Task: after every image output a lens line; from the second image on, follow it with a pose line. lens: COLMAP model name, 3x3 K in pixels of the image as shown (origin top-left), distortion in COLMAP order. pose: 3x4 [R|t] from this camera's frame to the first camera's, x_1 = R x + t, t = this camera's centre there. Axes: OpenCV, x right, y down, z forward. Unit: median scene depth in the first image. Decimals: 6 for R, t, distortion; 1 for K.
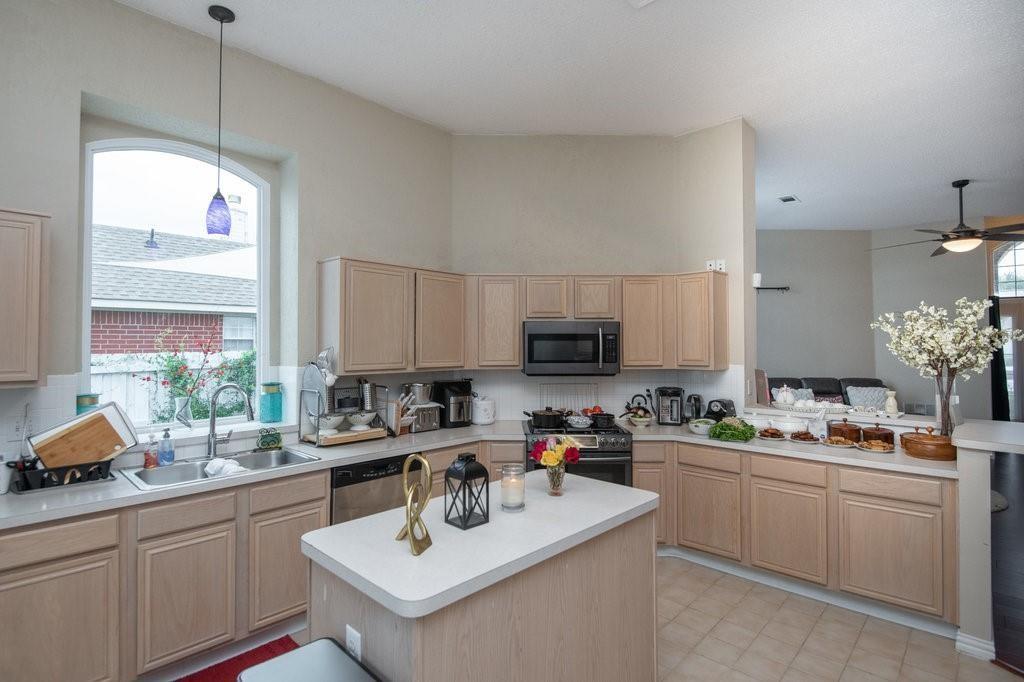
lens RADIAL K [[498.9, 0, 508.6], [0, 498.9, 337.1], [0, 0, 1]] dist [-0.003677, -0.004663]
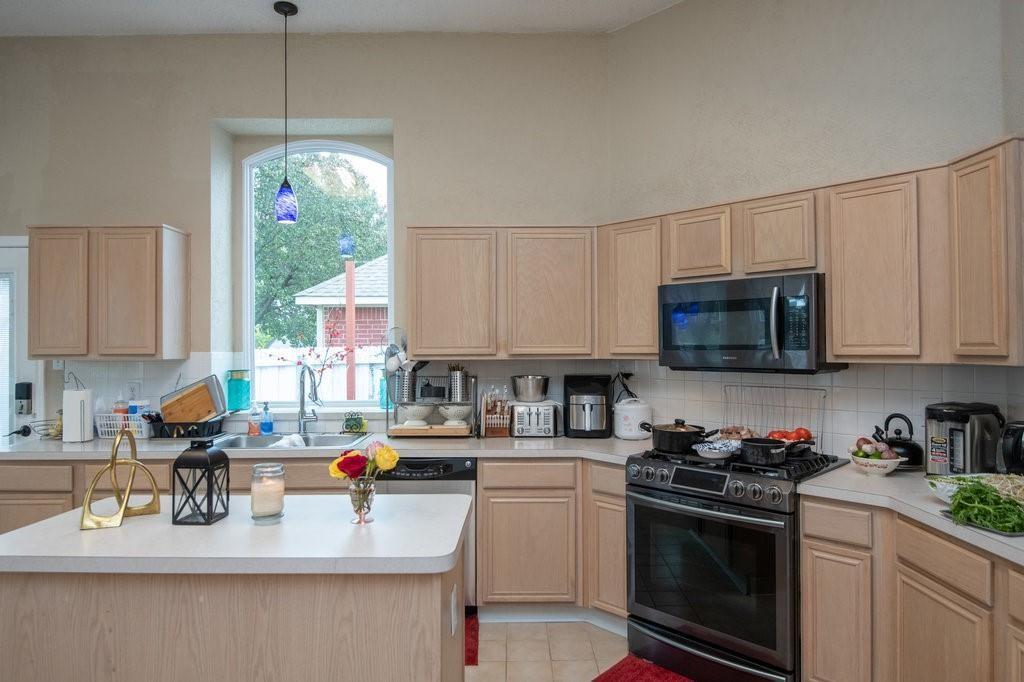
lens RADIAL K [[624.7, 0, 507.0], [0, 624.7, 340.2], [0, 0, 1]] dist [-0.003098, -0.004217]
pose [[0.691846, -0.007302, -0.722008, 0.559736], [0.017411, 0.999827, 0.006572, 0.036297], [0.721835, -0.017118, 0.691853, 0.344962]]
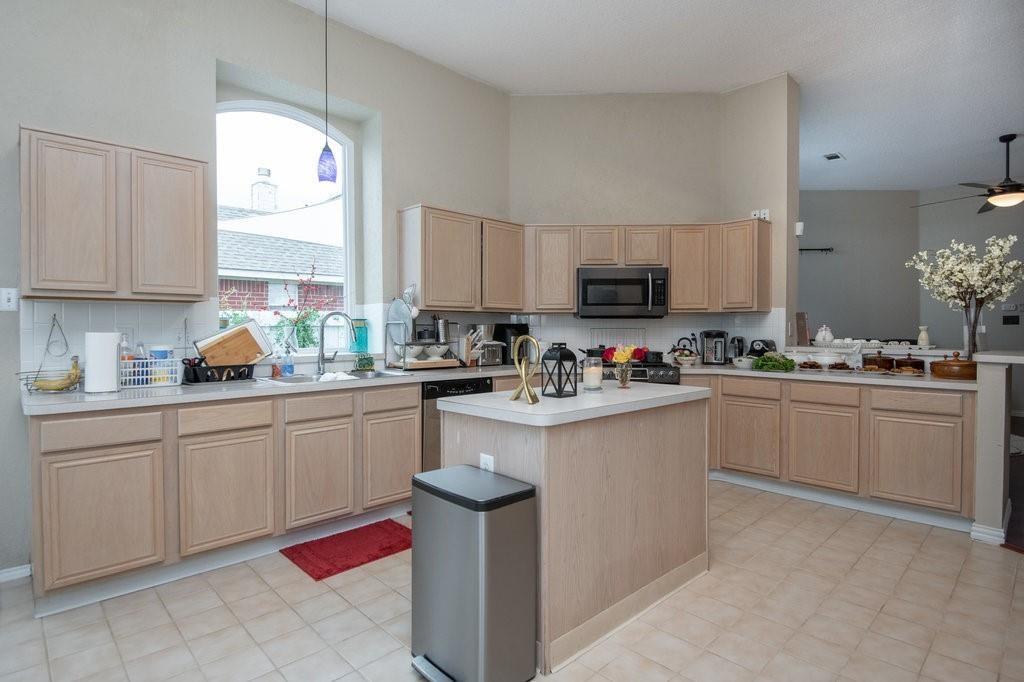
lens RADIAL K [[523.9, 0, 505.9], [0, 523.9, 335.1], [0, 0, 1]] dist [-0.005781, -0.006494]
pose [[0.998732, 0.002975, -0.050250, -0.082444], [-0.001435, 0.999529, 0.030663, 0.095135], [0.050317, -0.030552, 0.998266, -0.178261]]
